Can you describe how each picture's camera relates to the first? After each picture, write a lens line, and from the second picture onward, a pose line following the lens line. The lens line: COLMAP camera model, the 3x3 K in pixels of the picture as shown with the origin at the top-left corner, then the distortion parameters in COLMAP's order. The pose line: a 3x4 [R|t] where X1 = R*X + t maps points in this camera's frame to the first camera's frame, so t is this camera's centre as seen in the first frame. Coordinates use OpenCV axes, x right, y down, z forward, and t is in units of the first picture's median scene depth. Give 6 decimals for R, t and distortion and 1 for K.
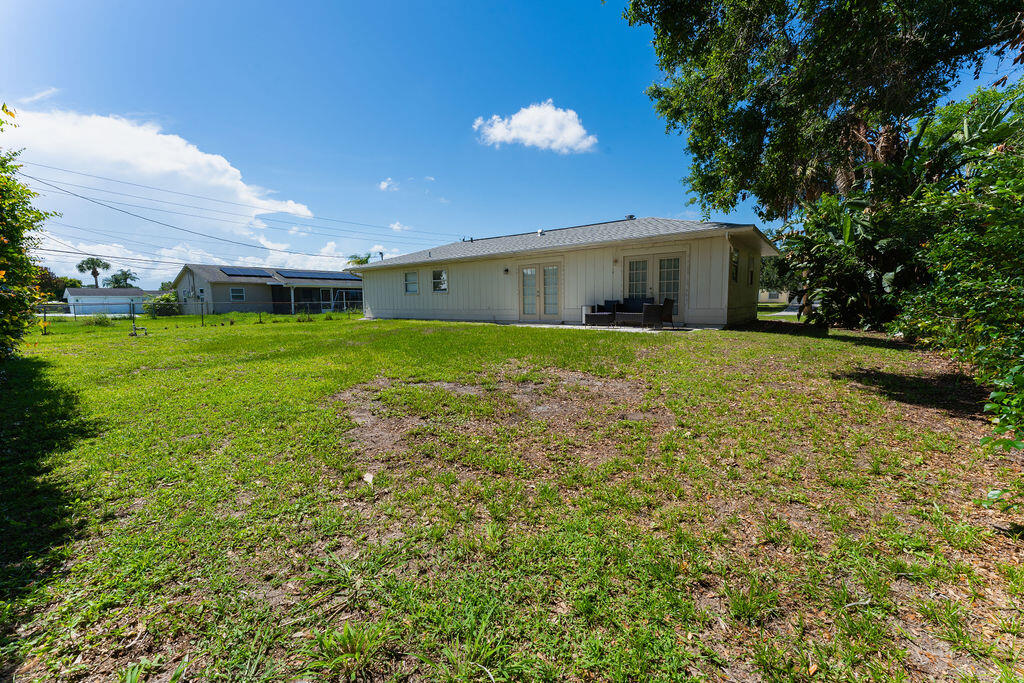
lens RADIAL K [[422.6, 0, 510.6], [0, 422.6, 343.1], [0, 0, 1]] dist [0.009545, 0.000192]
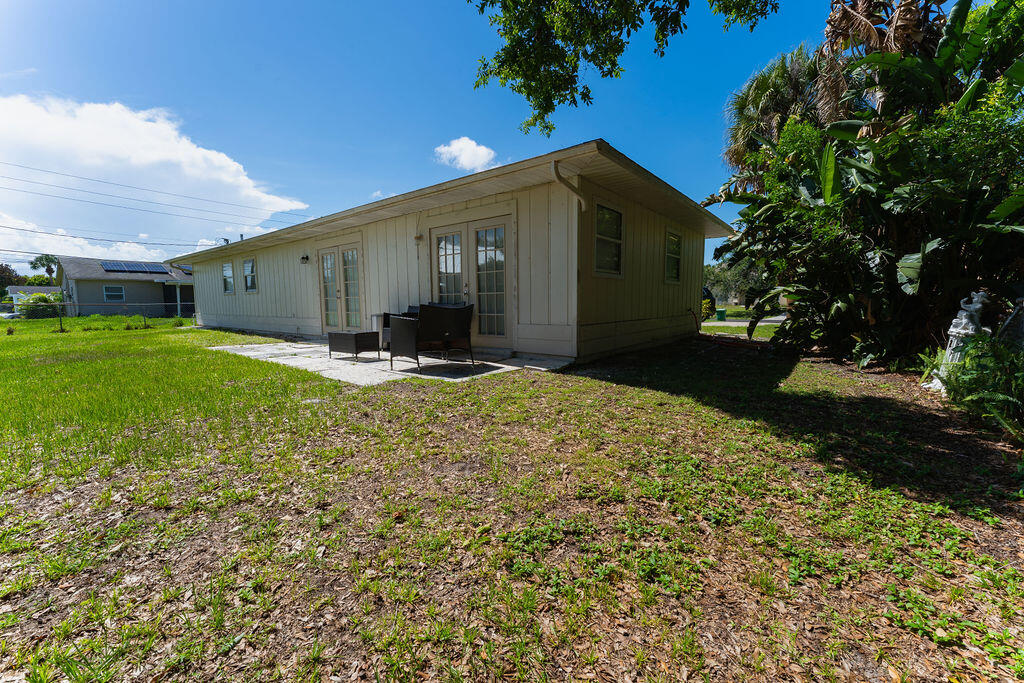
lens RADIAL K [[422.6, 0, 512.7], [0, 422.6, 340.5], [0, 0, 1]] dist [0.009545, 0.000192]
pose [[0.999908, 0.000345, -0.013543, 0.379651], [-0.000337, 1.000000, 0.000586, -0.057142], [0.013543, -0.000581, 0.999908, 0.436854]]
